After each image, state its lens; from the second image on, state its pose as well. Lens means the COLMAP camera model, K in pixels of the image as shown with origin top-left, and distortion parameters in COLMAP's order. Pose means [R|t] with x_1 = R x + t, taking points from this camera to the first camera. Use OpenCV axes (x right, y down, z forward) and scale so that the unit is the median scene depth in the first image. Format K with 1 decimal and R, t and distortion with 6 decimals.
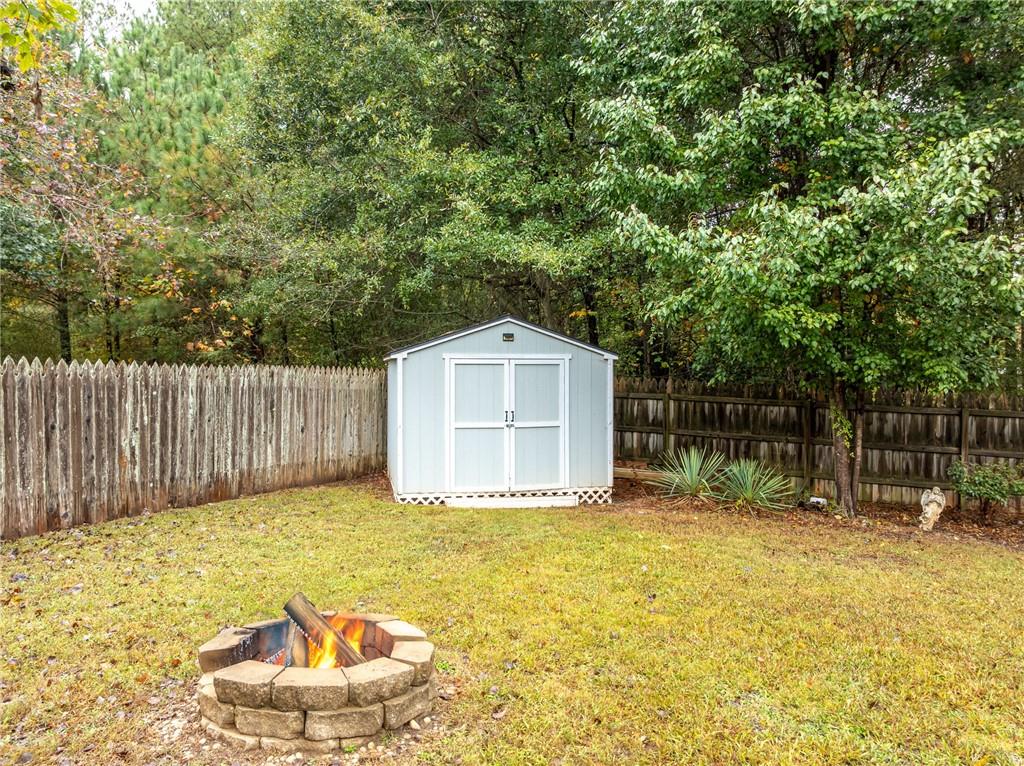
lens RADIAL K [[718.0, 0, 533.8], [0, 718.0, 382.5], [0, 0, 1]] dist [-0.026892, -0.000789]
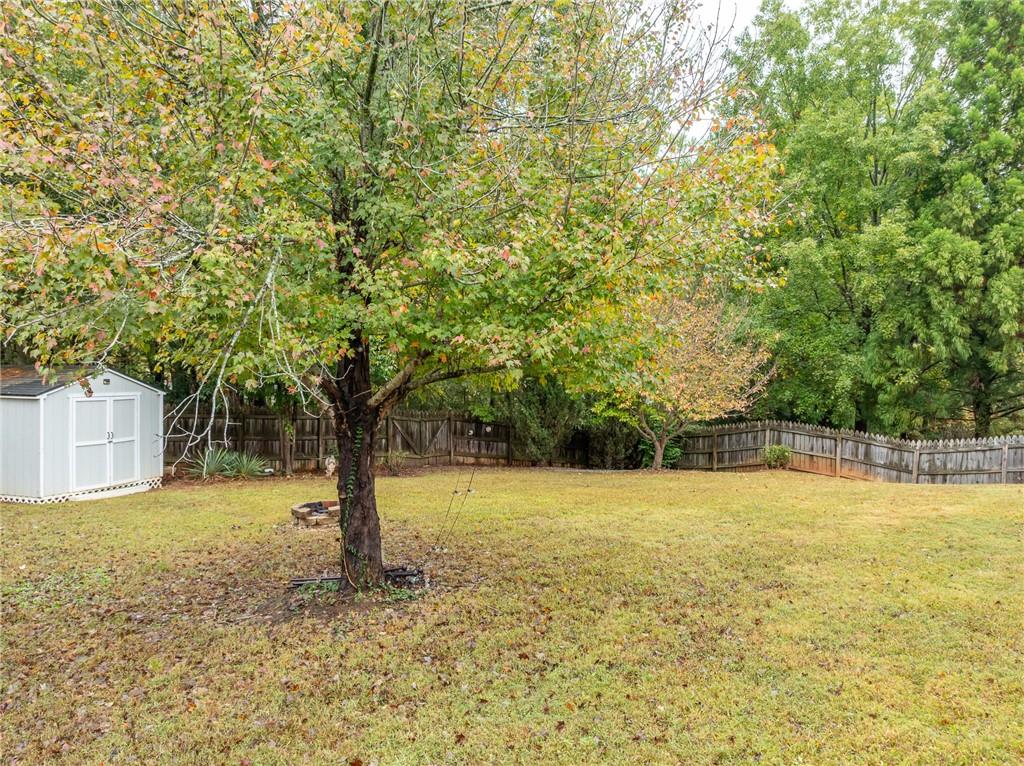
lens RADIAL K [[718.0, 0, 533.8], [0, 718.0, 382.5], [0, 0, 1]] dist [-0.026892, -0.000789]
pose [[0.467719, -0.004233, 0.883867, -0.910793], [-0.000293, 0.999988, 0.004944, -0.068605], [-0.883877, -0.002571, 0.467712, -0.449509]]
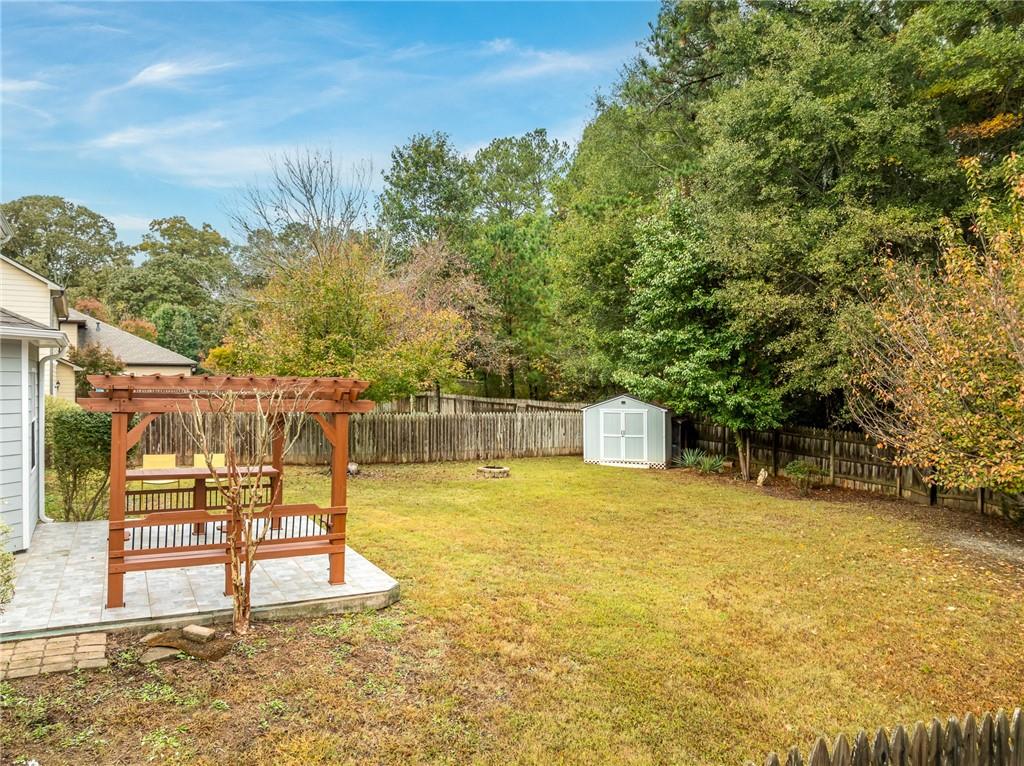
lens RADIAL K [[718.0, 0, 533.8], [0, 718.0, 382.5], [0, 0, 1]] dist [-0.026892, -0.000789]
pose [[0.813591, -0.000574, -0.581437, 1.215534], [0.000777, 1.000000, 0.000100, -0.135995], [0.581436, -0.000533, 0.813592, -1.310642]]
